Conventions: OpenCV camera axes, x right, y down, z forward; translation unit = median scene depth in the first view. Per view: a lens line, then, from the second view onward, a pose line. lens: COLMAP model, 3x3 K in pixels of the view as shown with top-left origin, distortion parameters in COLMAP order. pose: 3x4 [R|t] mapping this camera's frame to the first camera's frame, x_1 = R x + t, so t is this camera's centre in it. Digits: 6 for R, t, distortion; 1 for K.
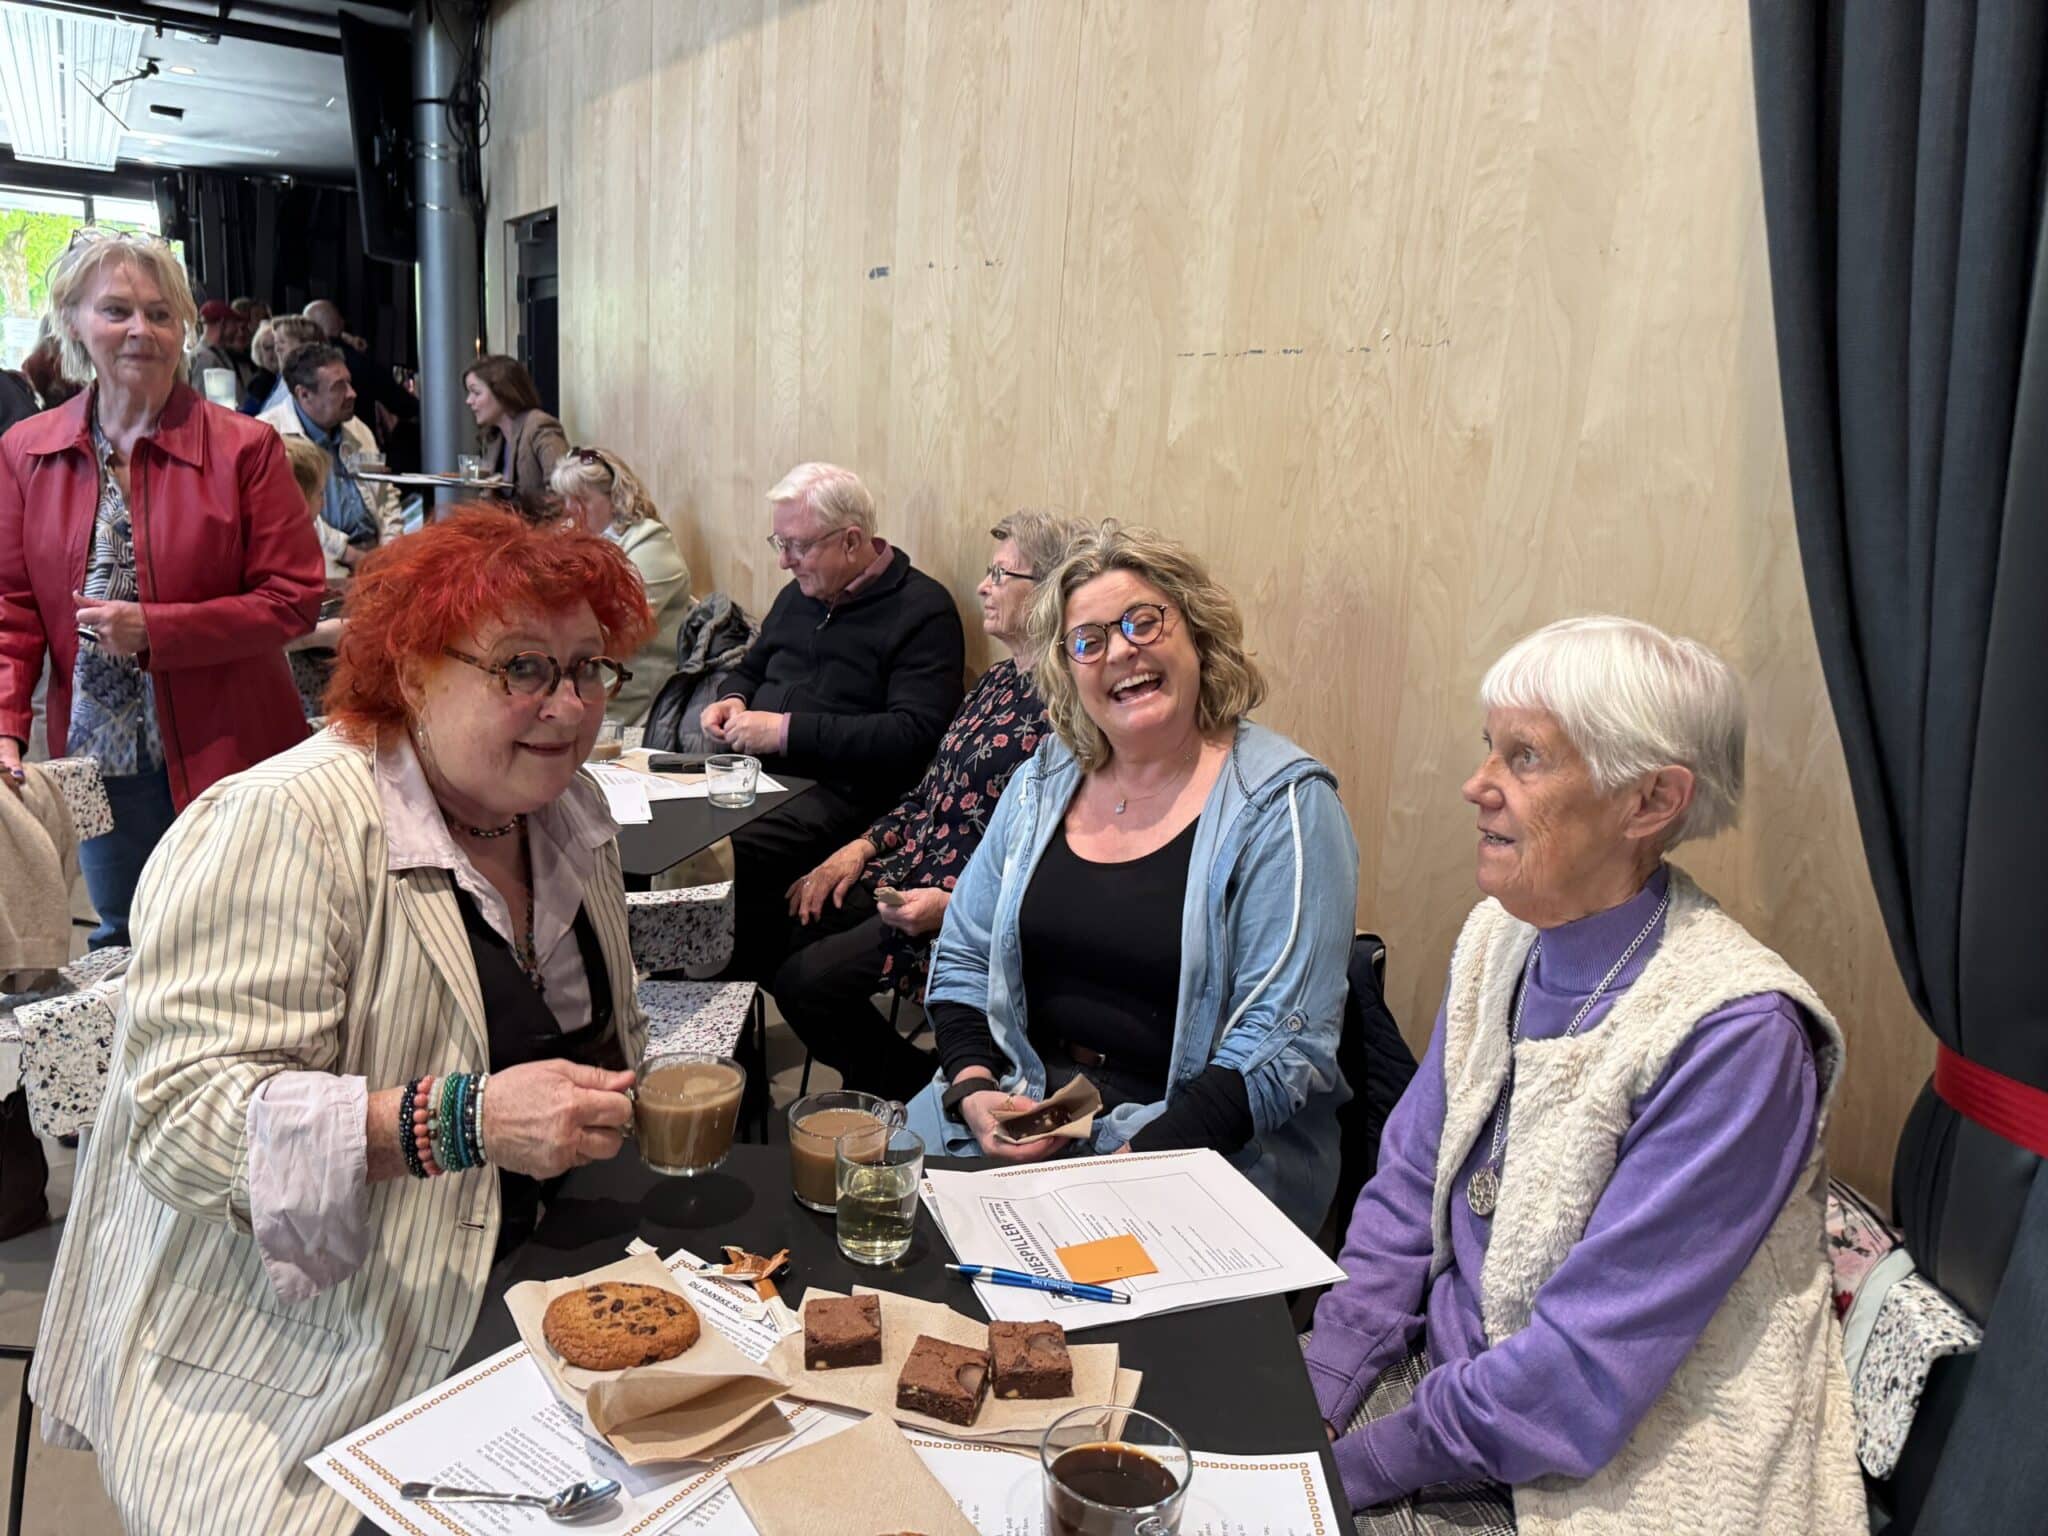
lens RADIAL K [[1444.7, 0, 1012.3], [0, 1444.7, 774.3], [0, 0, 1]] dist [0.029498, -0.040070]
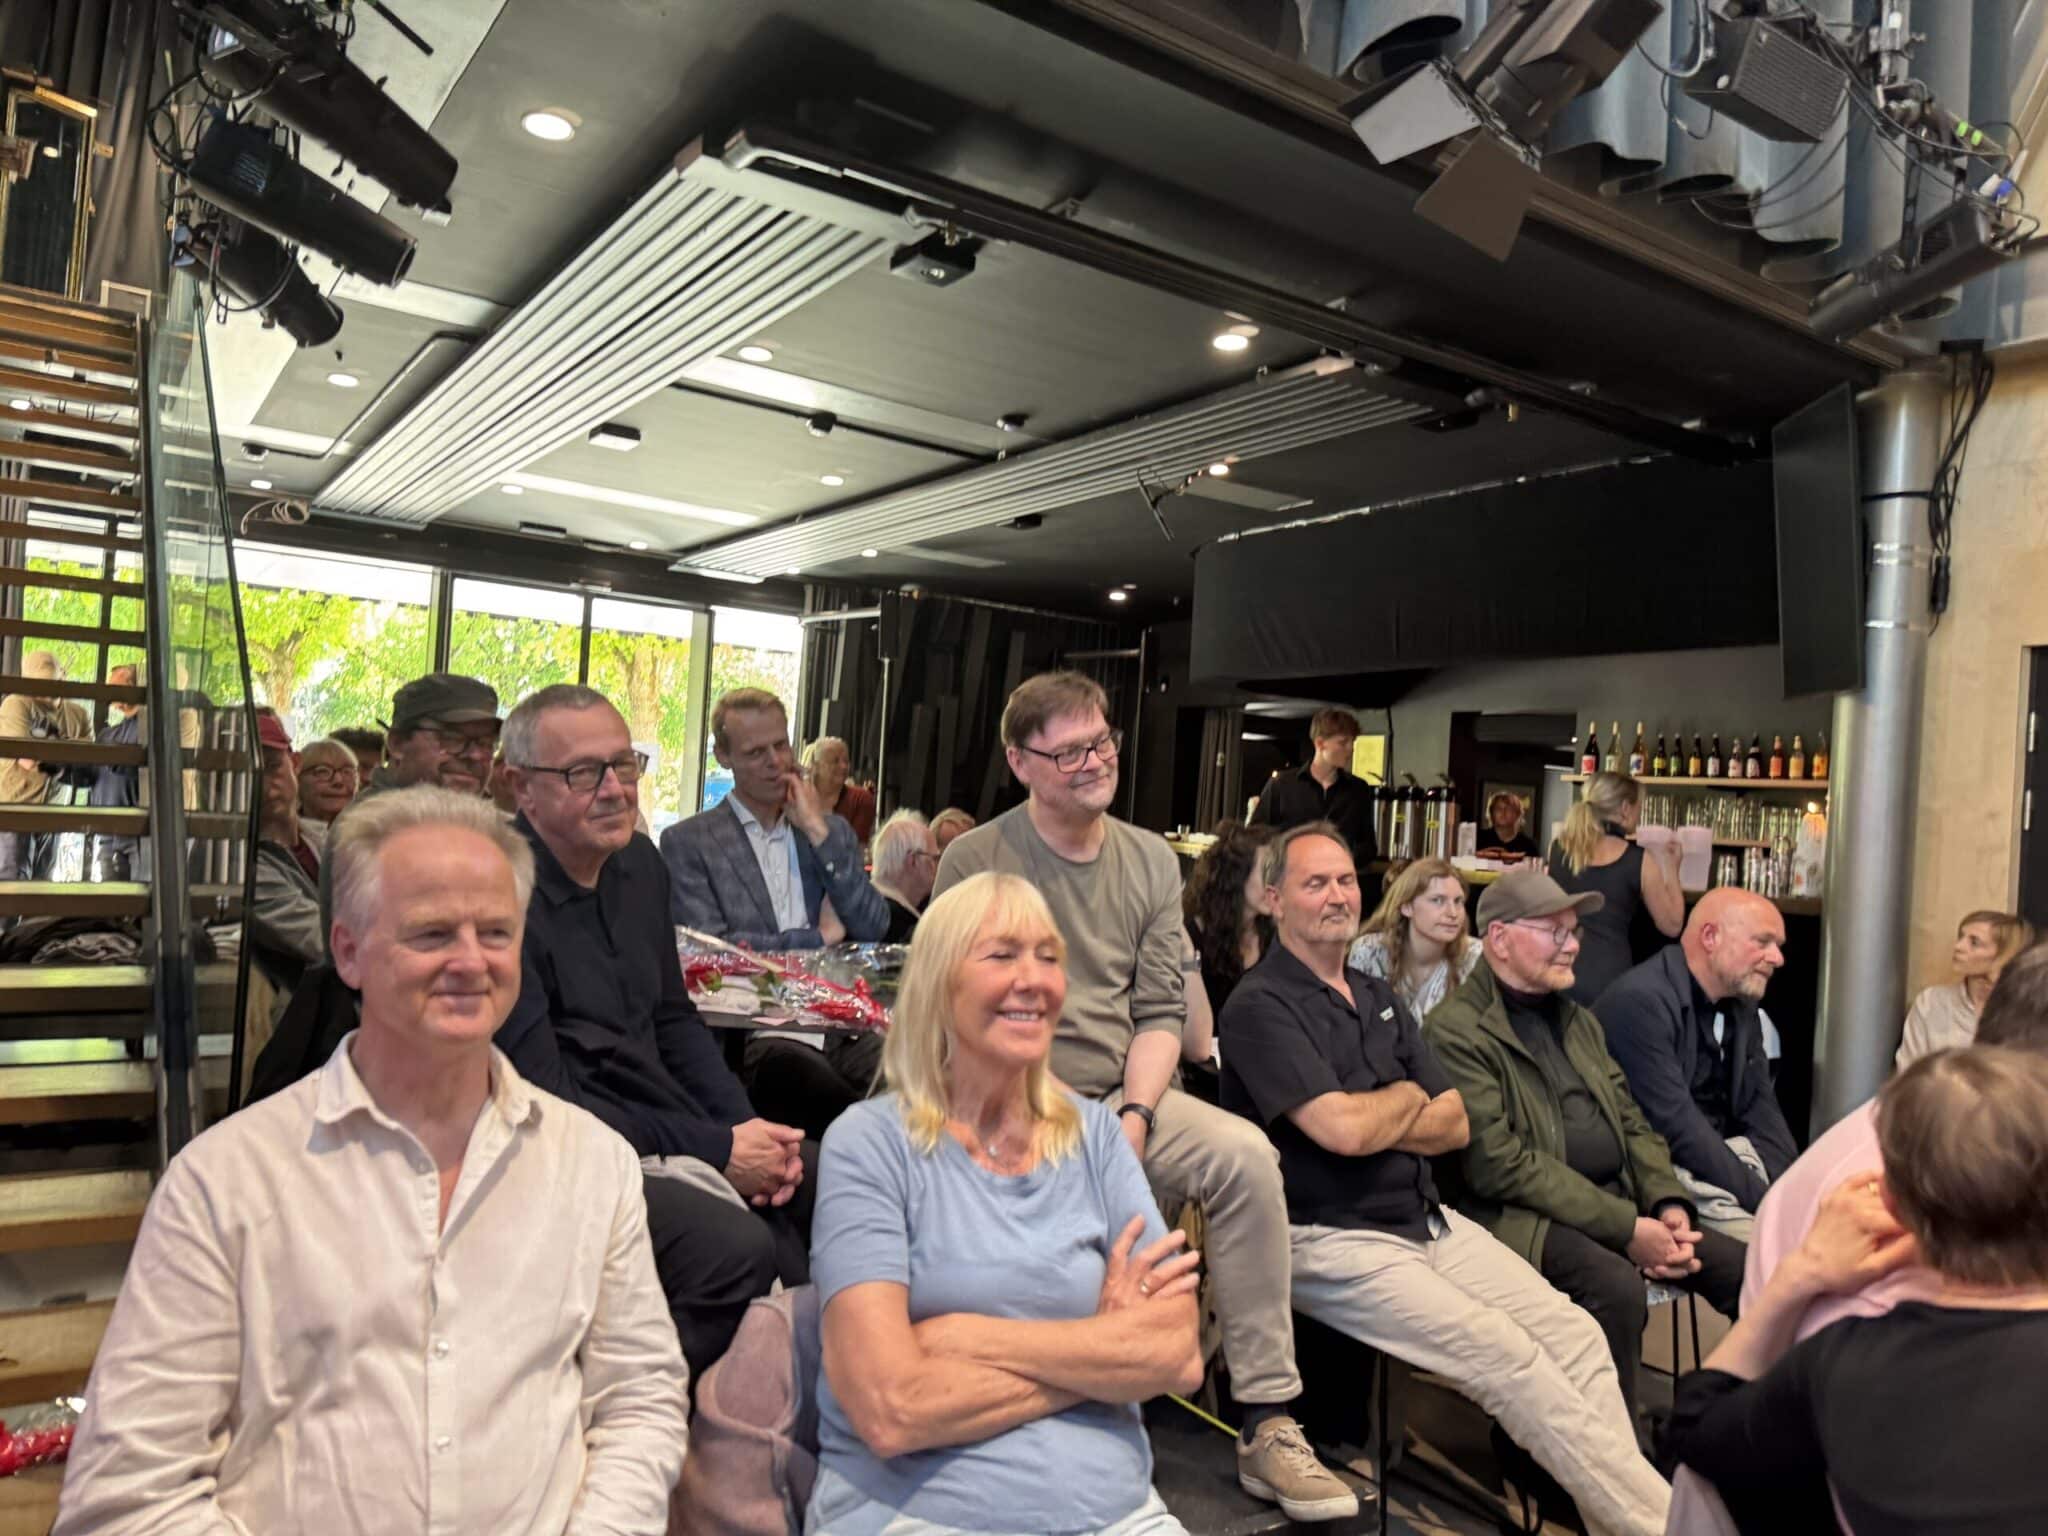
lens RADIAL K [[1444.7, 0, 1005.1], [0, 1444.7, 771.9], [0, 0, 1]] dist [0.029498, -0.040070]
pose [[0.999332, -0.007602, 0.035755, -1.075529], [0.016603, 0.965814, -0.258704, -0.160274], [-0.032566, 0.259125, 0.965295, 0.381632]]
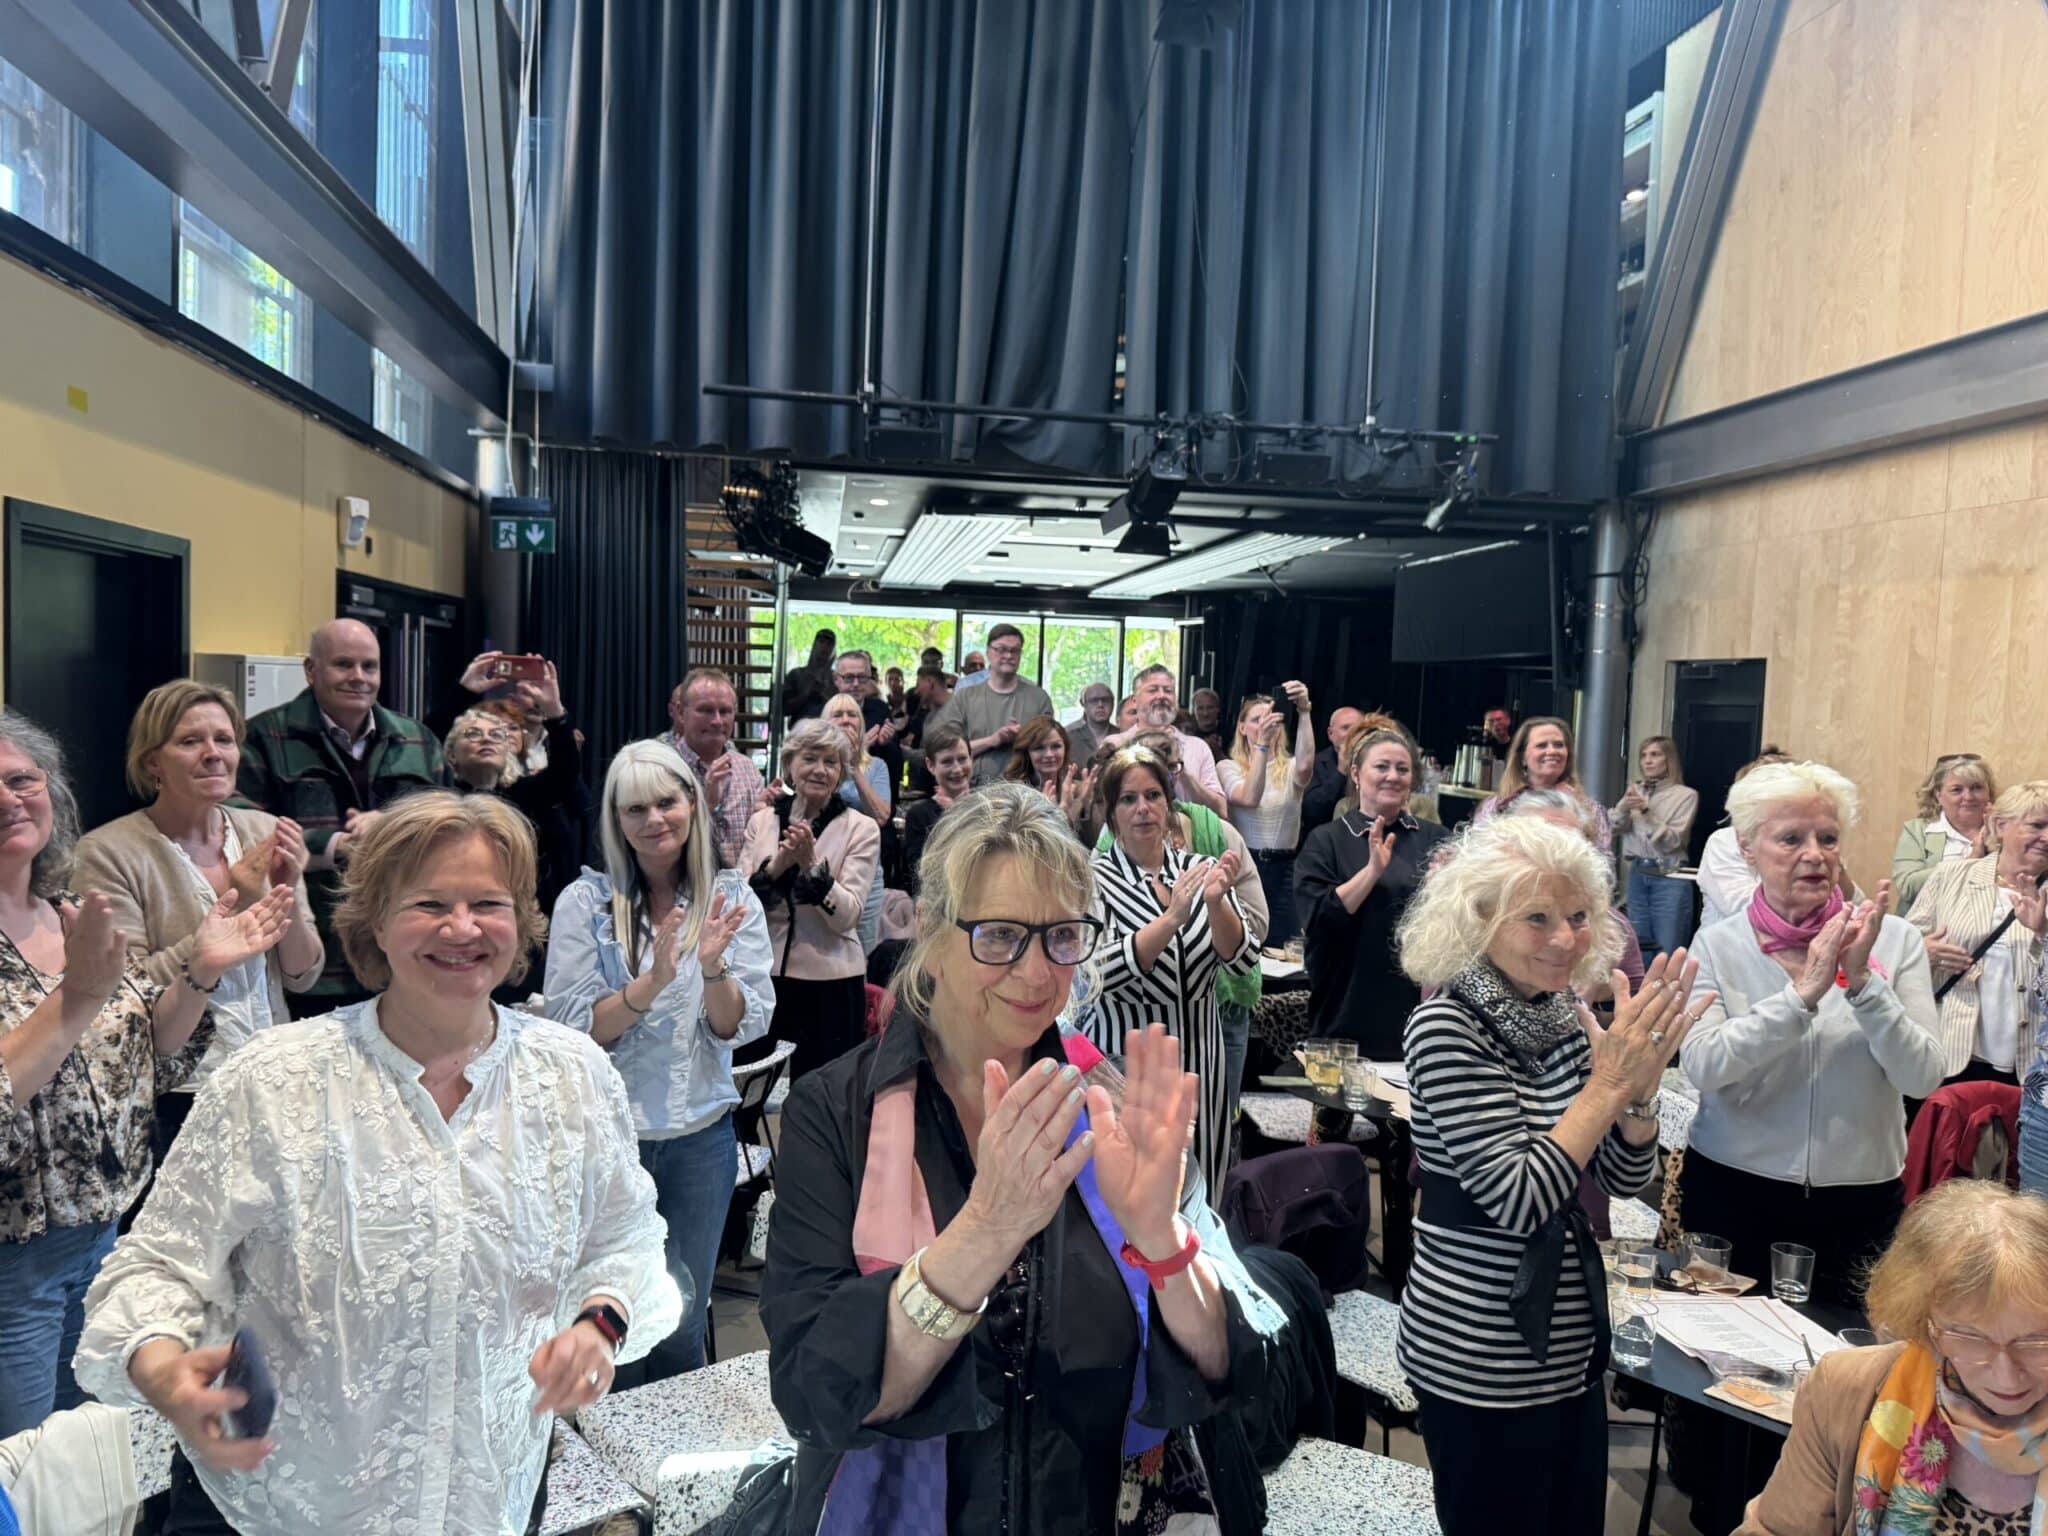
lens RADIAL K [[1444.7, 0, 998.6], [0, 1444.7, 784.4], [0, 0, 1]] dist [0.029498, -0.040070]
pose [[0.909397, -0.009357, -0.415823, -0.424732], [-0.073009, 0.980633, -0.181736, -0.000250], [0.409471, 0.195629, 0.891102, -0.423747]]
